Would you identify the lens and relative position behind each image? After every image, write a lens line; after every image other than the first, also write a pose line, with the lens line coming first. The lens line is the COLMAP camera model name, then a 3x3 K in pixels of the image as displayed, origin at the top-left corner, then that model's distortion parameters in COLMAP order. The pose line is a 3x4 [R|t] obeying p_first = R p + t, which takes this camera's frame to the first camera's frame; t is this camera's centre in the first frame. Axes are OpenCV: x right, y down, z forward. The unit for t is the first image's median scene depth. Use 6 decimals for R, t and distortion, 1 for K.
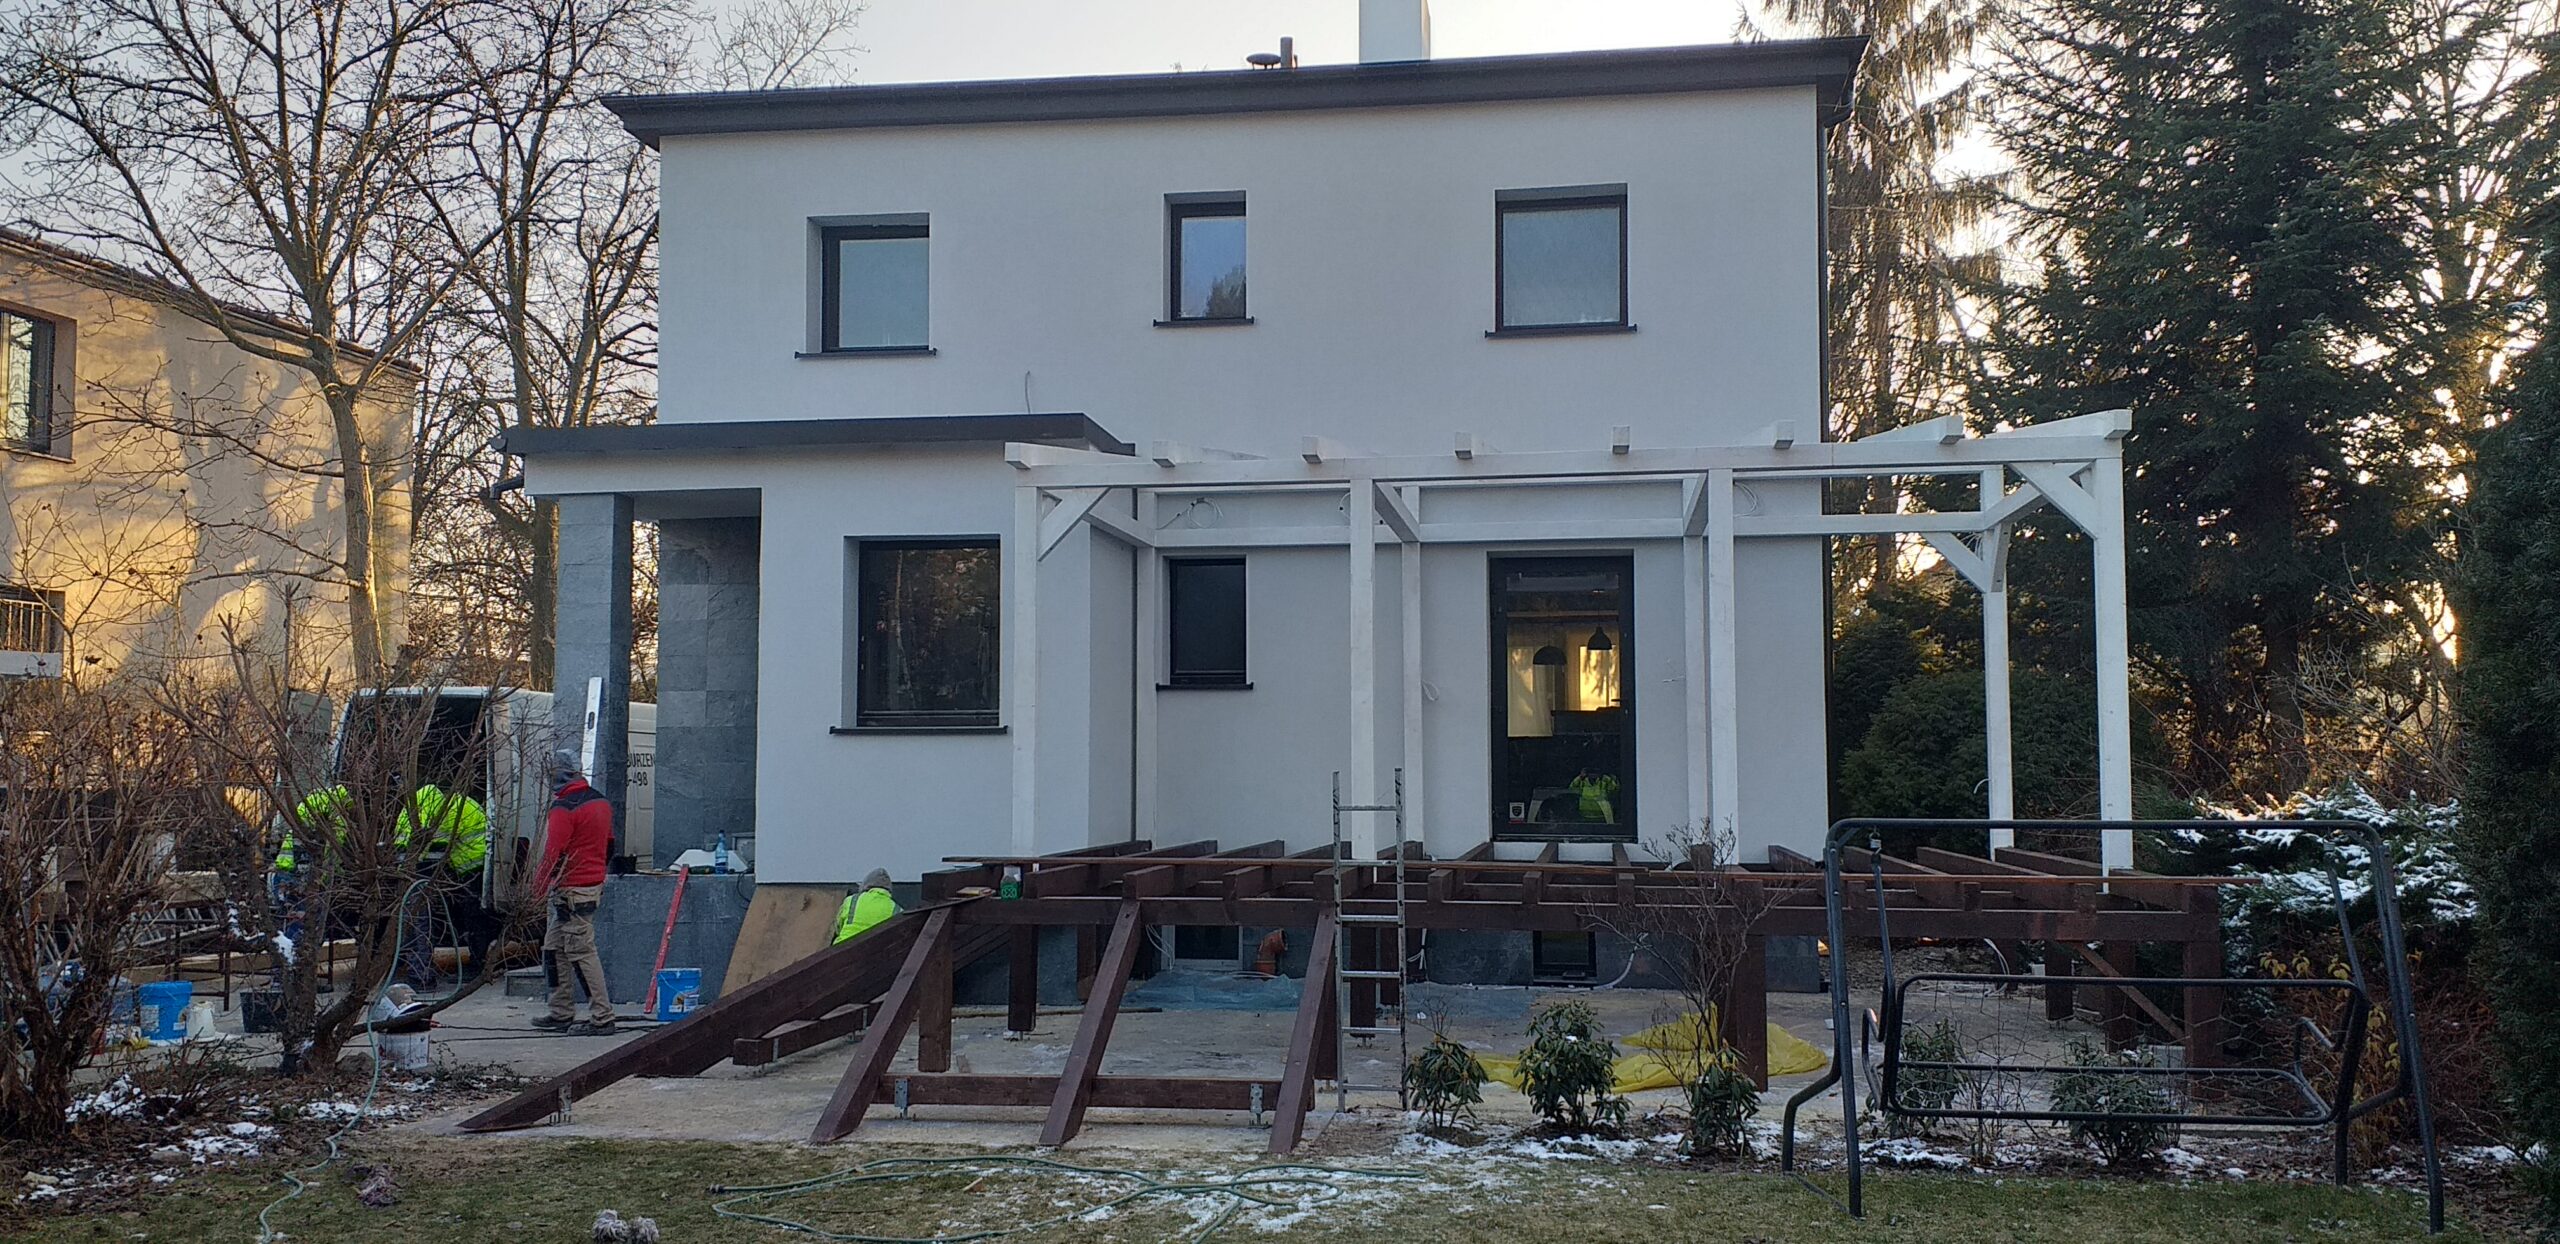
lens RADIAL K [[2061.7, 0, 1307.9], [0, 2061.7, 650.0], [0, 0, 1]] dist [0.227366, -0.465584]
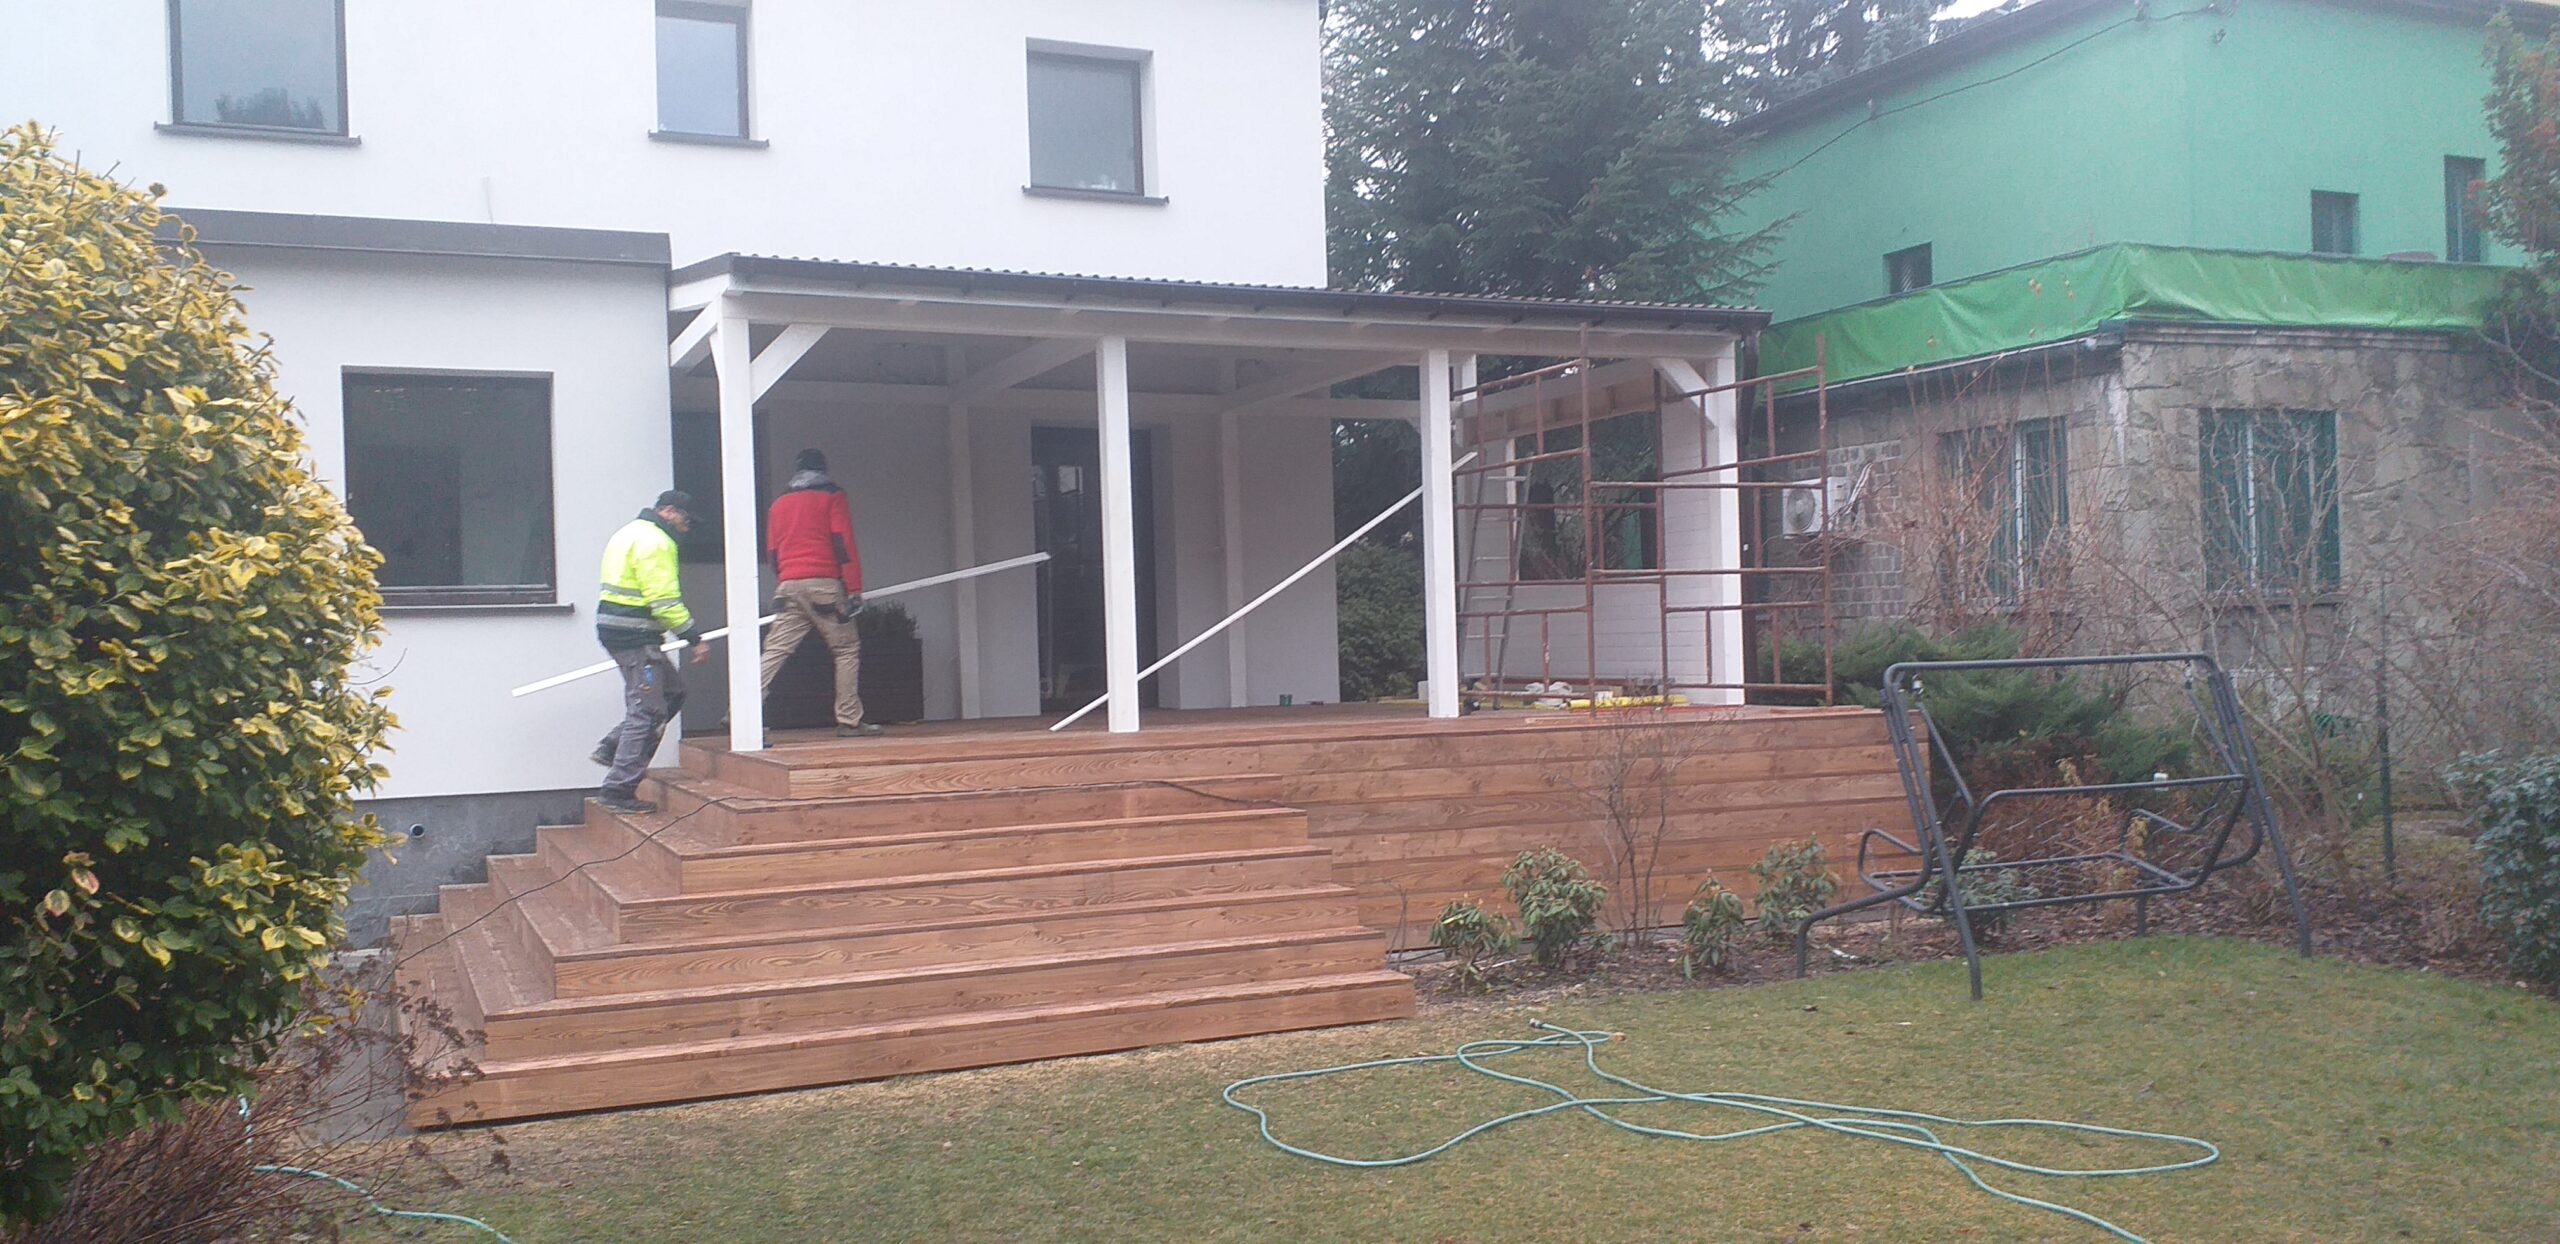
lens RADIAL K [[2053.2, 0, 1325.7], [0, 2053.2, 607.1], [0, 0, 1]] dist [0.250012, -0.665640]
pose [[0.829761, -0.013069, 0.557965, -0.336118], [-0.005922, 0.999463, 0.032217, 0.007952], [-0.558087, -0.030037, 0.829239, 0.122917]]
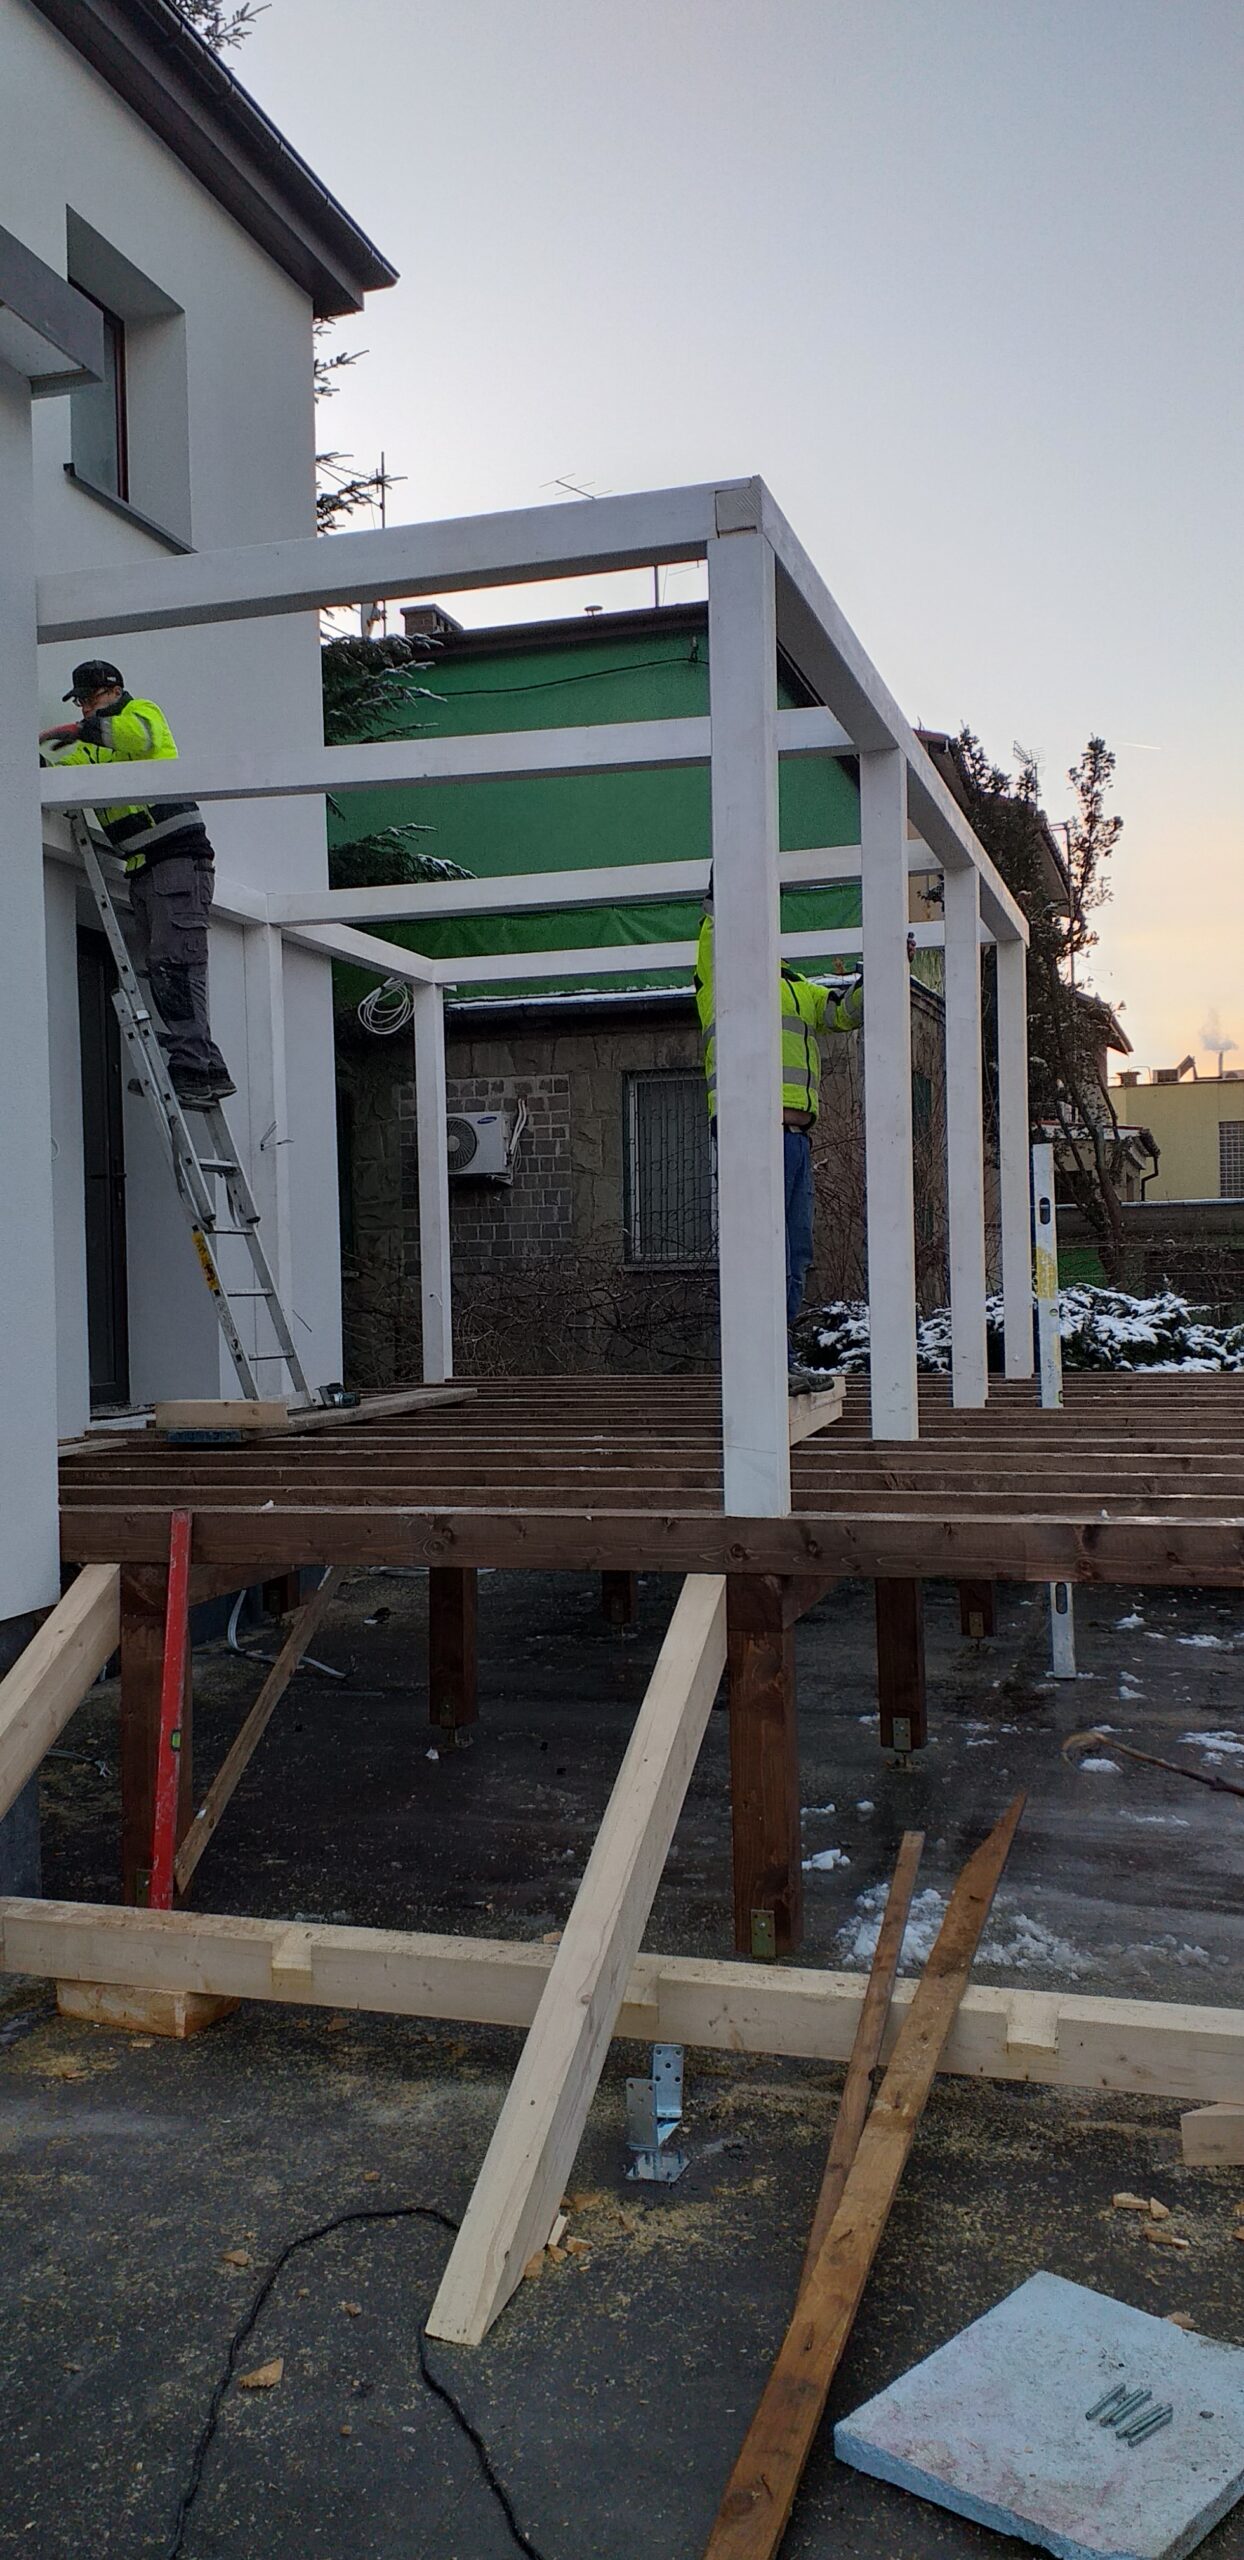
lens RADIAL K [[2025.1, 0, 633.9], [0, 2025.1, 1284.4], [0, 0, 1]] dist [0.187727, -0.454991]
pose [[0.140904, -0.007752, 0.989993, -0.418862], [-0.033703, 0.999352, 0.012622, 0.042386], [-0.989449, -0.035144, 0.140551, 0.760823]]
